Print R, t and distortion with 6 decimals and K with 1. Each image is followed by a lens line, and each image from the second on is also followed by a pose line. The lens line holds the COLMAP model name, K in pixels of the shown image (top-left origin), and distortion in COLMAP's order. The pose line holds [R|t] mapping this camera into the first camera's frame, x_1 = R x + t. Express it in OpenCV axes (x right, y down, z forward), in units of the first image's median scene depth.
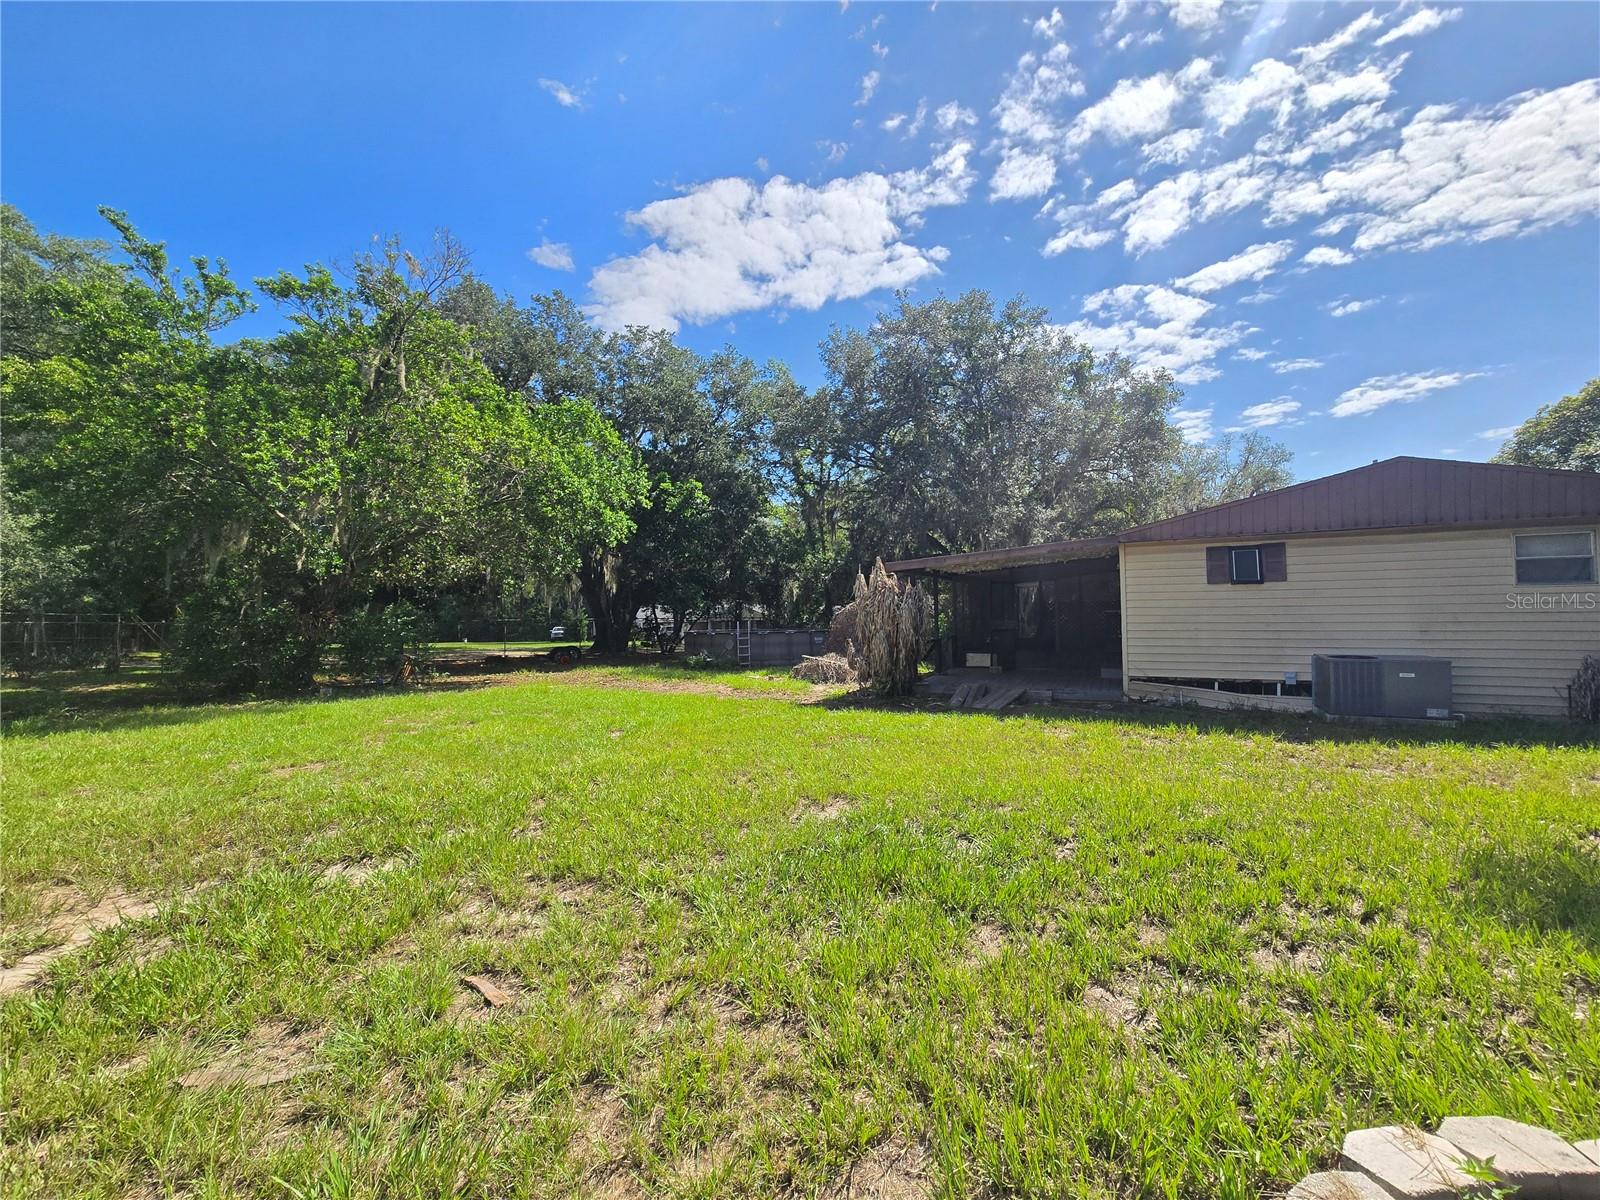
lens RADIAL K [[648.1, 0, 801.4], [0, 648.1, 605.9], [0, 0, 1]] dist [-0.003201, -0.000615]
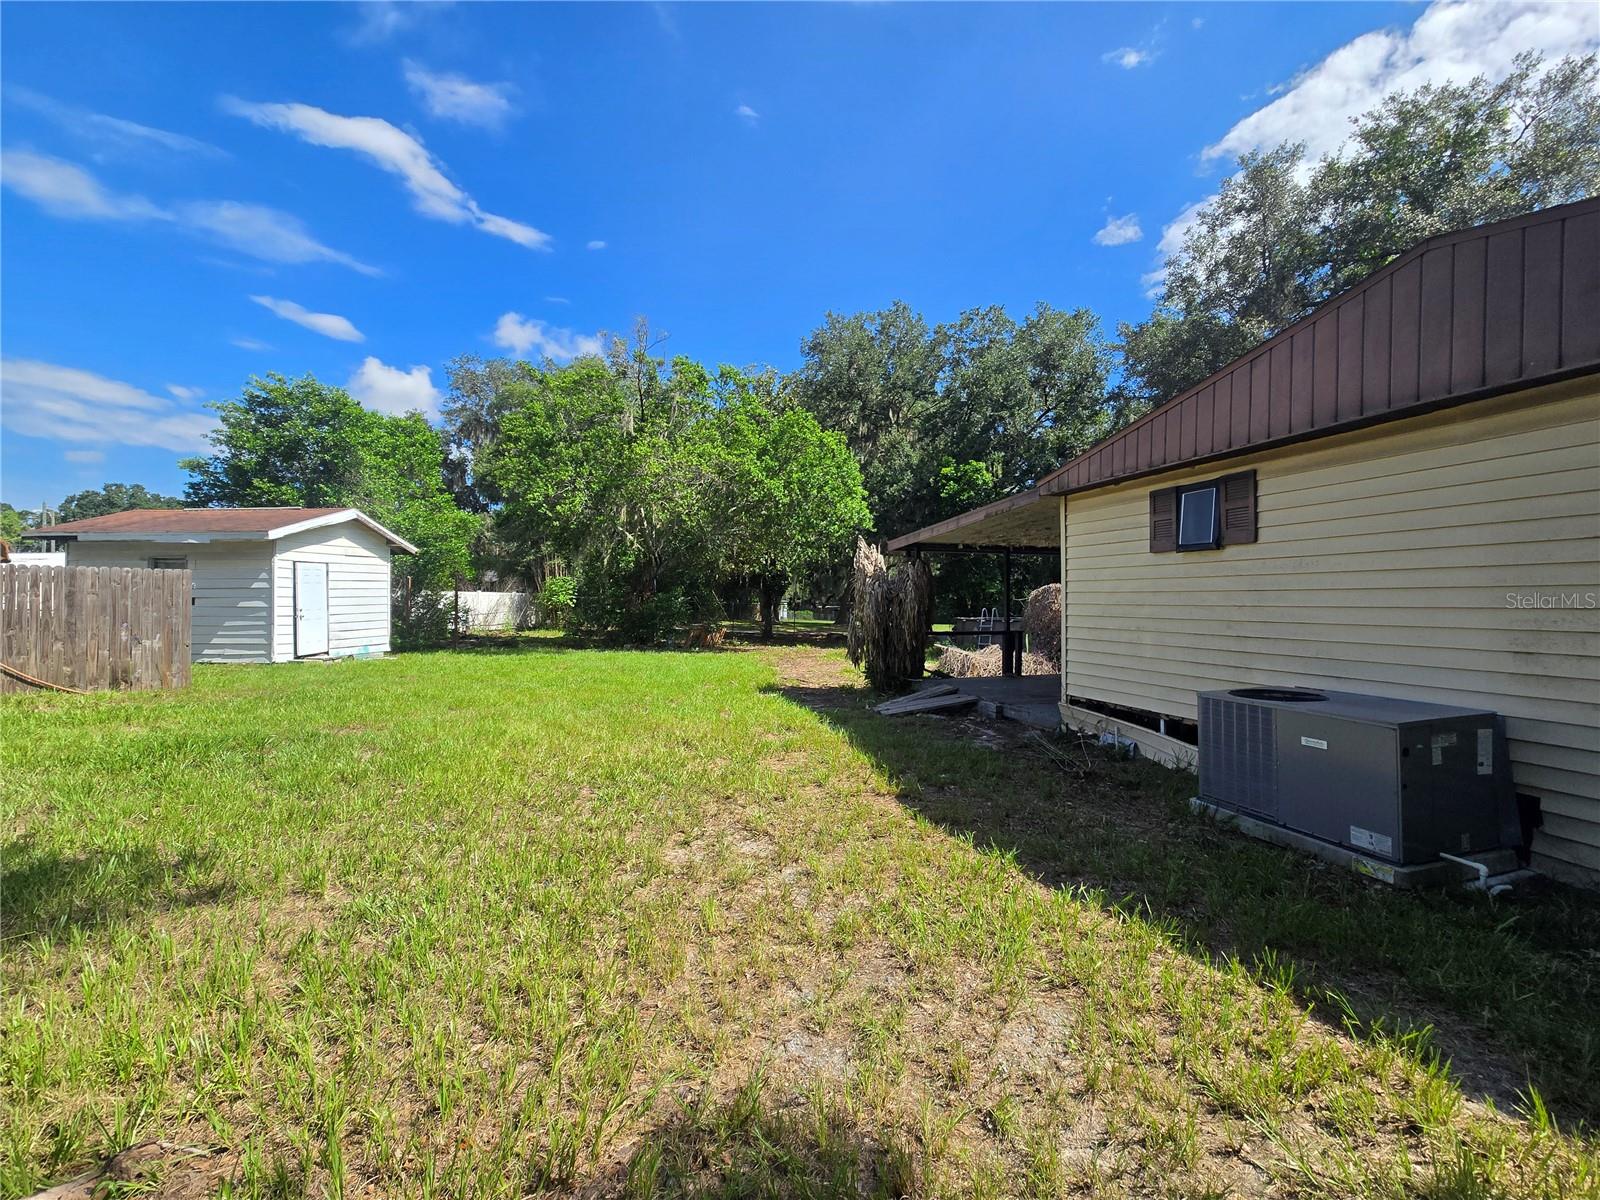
lens RADIAL K [[648.1, 0, 809.5], [0, 648.1, 600.1], [0, 0, 1]] dist [-0.003201, -0.000615]
pose [[0.692639, 0.014651, -0.721135, 0.833686], [-0.008576, 0.999890, 0.012078, 0.004602], [0.721233, -0.002181, 0.692689, 0.357398]]
